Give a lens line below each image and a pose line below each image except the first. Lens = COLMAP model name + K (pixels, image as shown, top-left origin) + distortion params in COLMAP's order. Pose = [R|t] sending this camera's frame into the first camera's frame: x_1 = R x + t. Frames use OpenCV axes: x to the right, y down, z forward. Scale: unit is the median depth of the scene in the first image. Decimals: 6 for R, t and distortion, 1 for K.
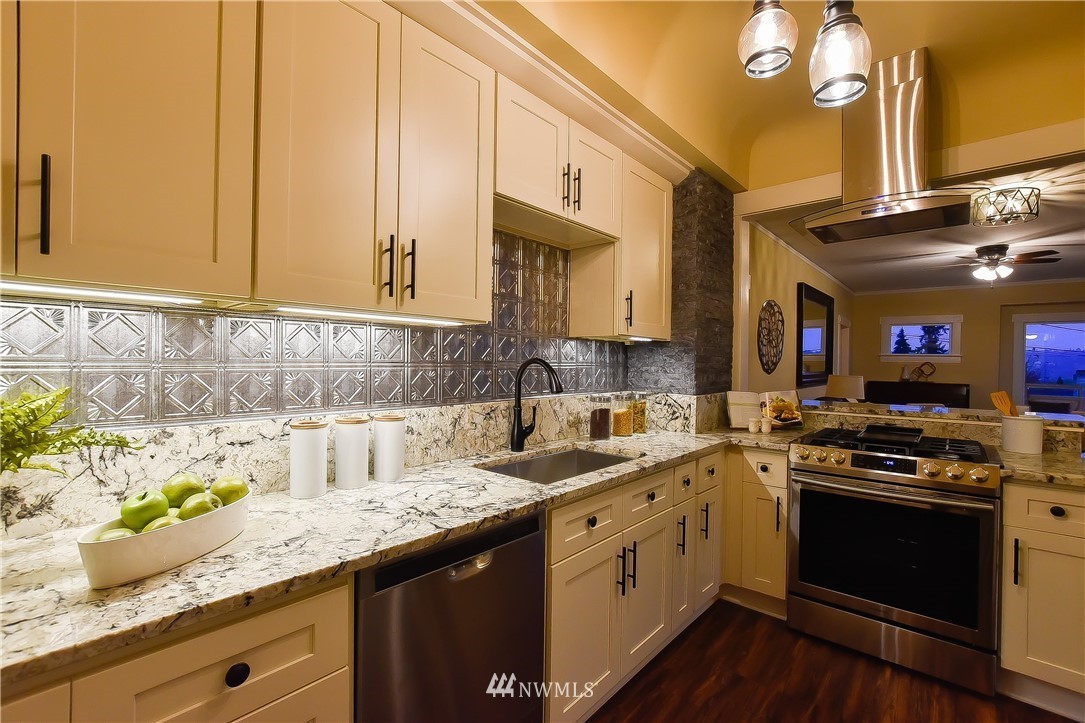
lens RADIAL K [[474.3, 0, 535.9], [0, 474.3, 361.2], [0, 0, 1]] dist [-0.013511, 0.000881]
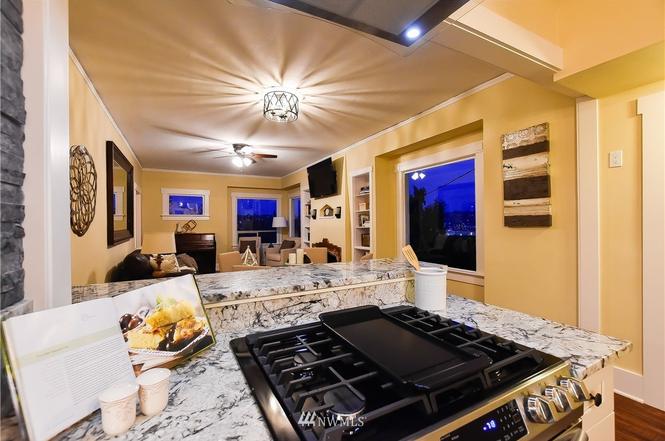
lens RADIAL K [[290.7, 0, 328.5], [0, 290.7, 220.3], [0, 0, 1]] dist [-0.013511, 0.000881]
pose [[0.346195, -0.014503, 0.938050, 0.419969], [0.016501, 0.999820, 0.009368, 0.005992], [-0.938017, 0.012235, 0.346372, 1.021772]]
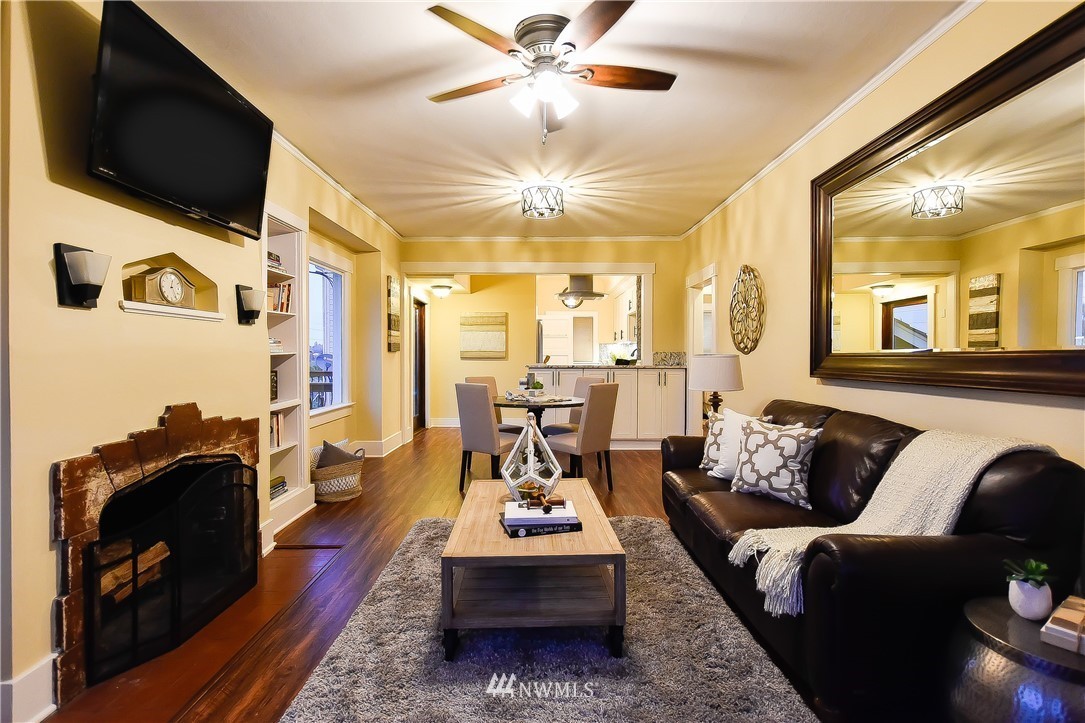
lens RADIAL K [[516.8, 0, 533.8], [0, 516.8, 361.4], [0, 0, 1]] dist [-0.000952, 0.000121]
pose [[-0.747898, -0.008270, -0.663762, 3.323893], [-0.012184, 0.999925, 0.001270, 0.105481], [0.663702, 0.009037, -0.747943, 3.465086]]
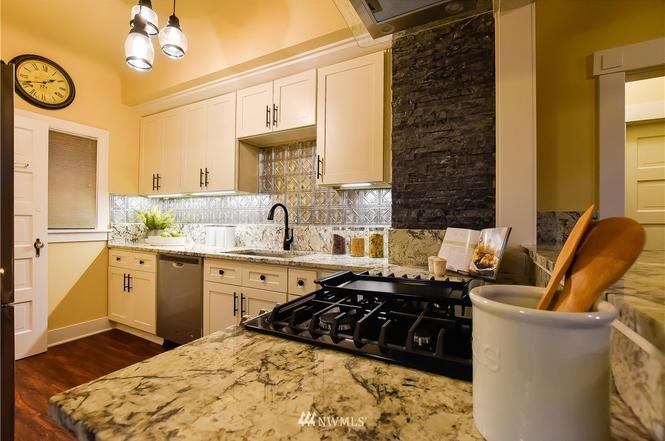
lens RADIAL K [[290.7, 0, 328.5], [0, 290.7, 220.3], [0, 0, 1]] dist [-0.013511, 0.000881]
pose [[0.236186, -0.015363, -0.971586, 1.208916], [-0.006769, 0.999825, -0.017455, 0.082888], [0.971684, 0.010699, 0.236041, 0.881553]]
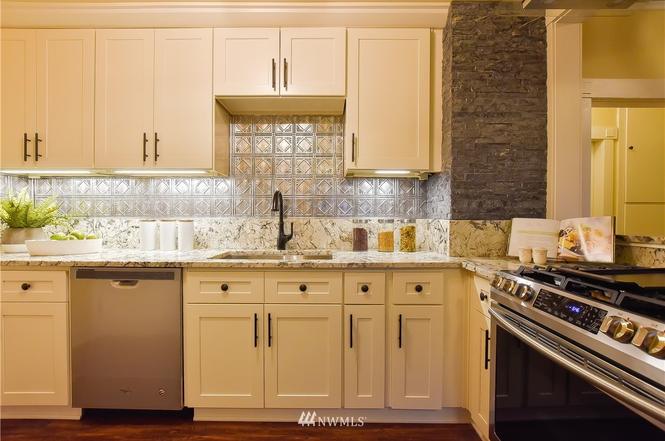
lens RADIAL K [[290.7, 0, 328.5], [0, 290.7, 220.3], [0, 0, 1]] dist [-0.013511, 0.000881]
pose [[0.665209, -0.000749, -0.746656, 0.800393], [0.005331, 0.999979, 0.003746, 0.087315], [0.746638, -0.006472, 0.665199, 0.467833]]
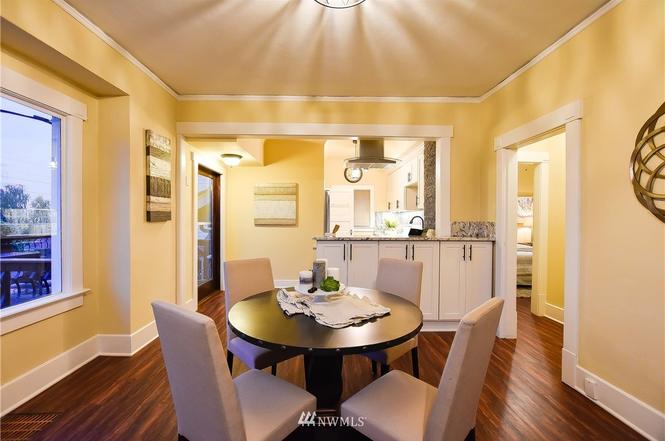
lens RADIAL K [[290.7, 0, 328.5], [0, 290.7, 220.3], [0, 0, 1]] dist [-0.013511, 0.000881]
pose [[-0.730002, -0.011865, -0.683342, 2.288727], [-0.014374, 0.999895, -0.002006, 0.047197], [0.683294, 0.008358, -0.730096, 2.285361]]
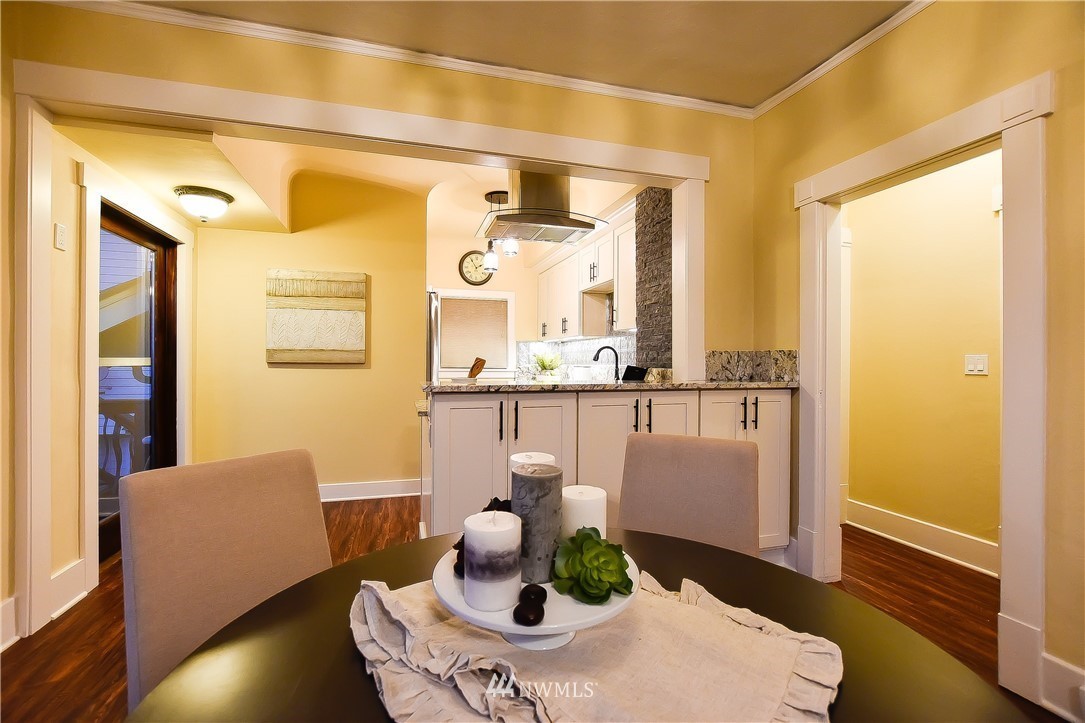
lens RADIAL K [[474.3, 0, 535.9], [0, 474.3, 361.2], [0, 0, 1]] dist [-0.013511, 0.000881]
pose [[-0.528931, -0.014569, -0.848540, 2.029698], [-0.010409, 0.999889, -0.010679, 0.089920], [0.848601, 0.003184, -0.529024, 1.848879]]
